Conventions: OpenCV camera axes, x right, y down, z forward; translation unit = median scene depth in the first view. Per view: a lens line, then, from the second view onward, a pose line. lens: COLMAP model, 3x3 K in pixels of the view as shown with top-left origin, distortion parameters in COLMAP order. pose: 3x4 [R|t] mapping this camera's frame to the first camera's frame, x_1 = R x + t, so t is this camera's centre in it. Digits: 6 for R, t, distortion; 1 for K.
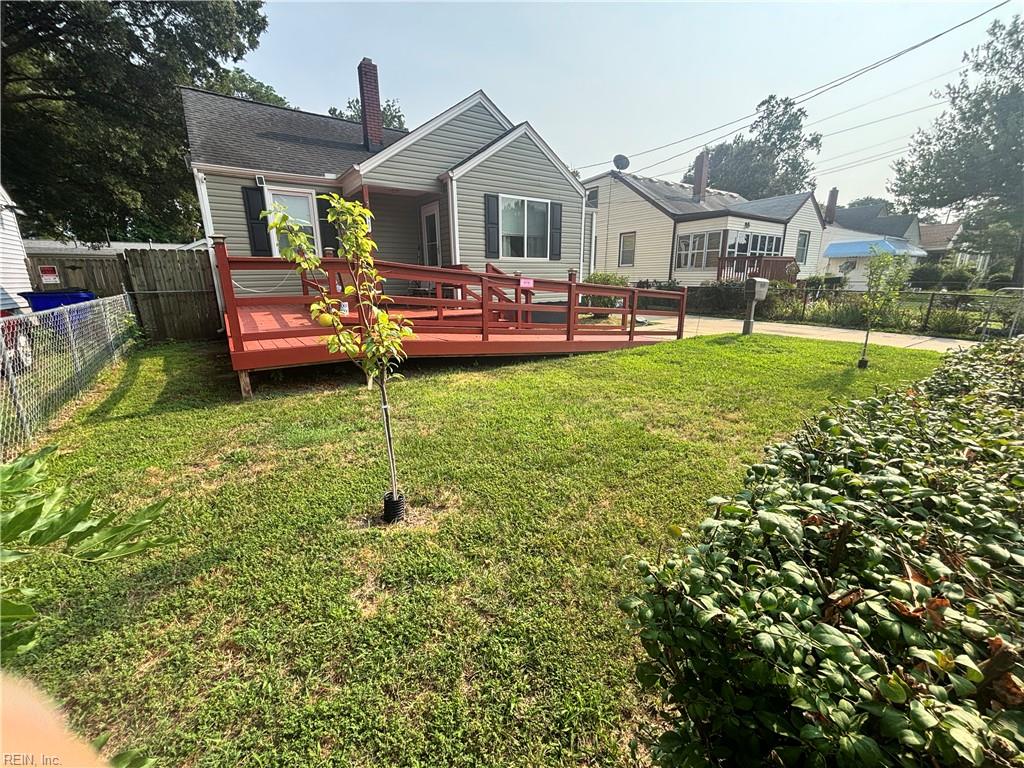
lens RADIAL K [[413.7, 0, 475.3], [0, 413.7, 383.9], [0, 0, 1]] dist [-0.000416, -0.000079]
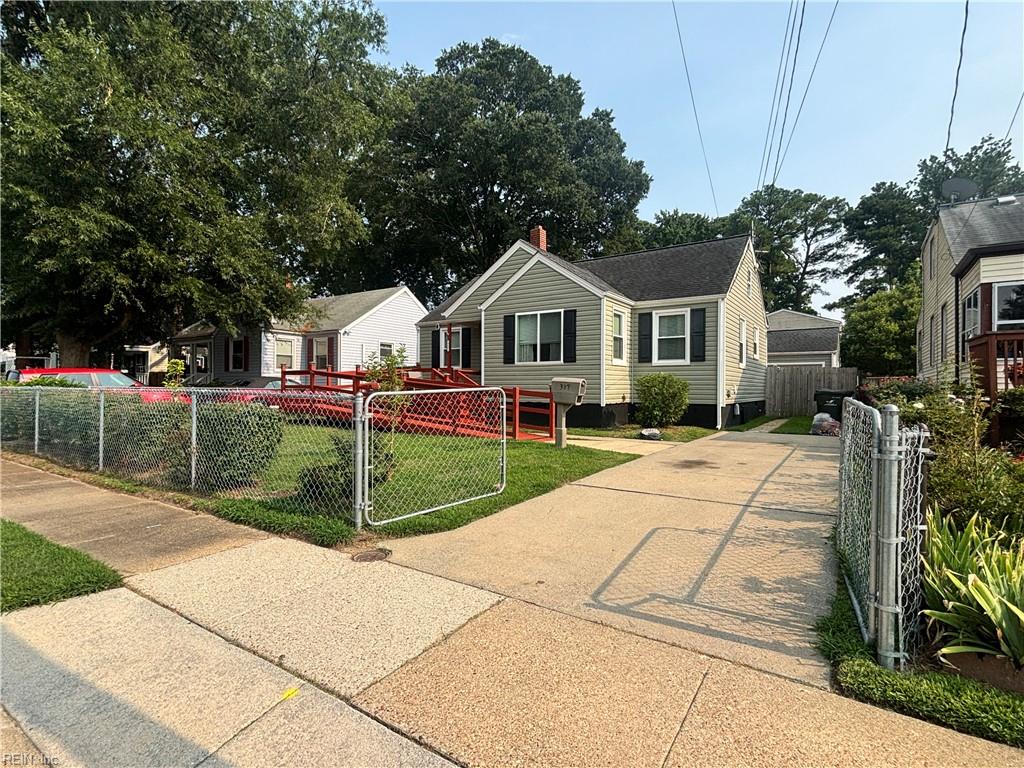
lens RADIAL K [[519.4, 0, 512.0], [0, 519.4, 384.0], [0, 0, 1]] dist [-0.041732, 0.019429]
pose [[0.418697, -0.006232, -0.908105, 1.353867], [-0.227968, 0.967235, -0.111746, -0.078248], [0.879047, 0.253806, 0.403558, 0.398168]]
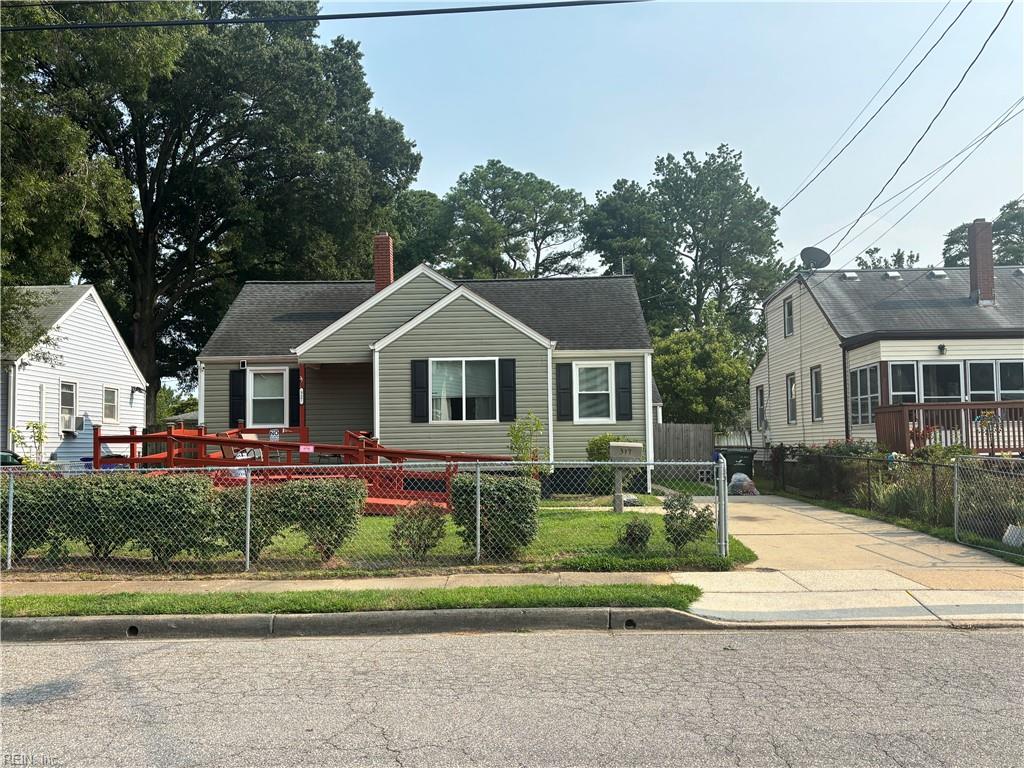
lens RADIAL K [[907.4, 0, 512.0], [0, 907.4, 384.0], [0, 0, 1]] dist [0.000659, -0.003966]
pose [[0.841720, -0.048308, -0.537749, 1.267976], [-0.120985, 0.953786, -0.275055, 0.145622], [0.526185, 0.296579, 0.796976, -0.527609]]
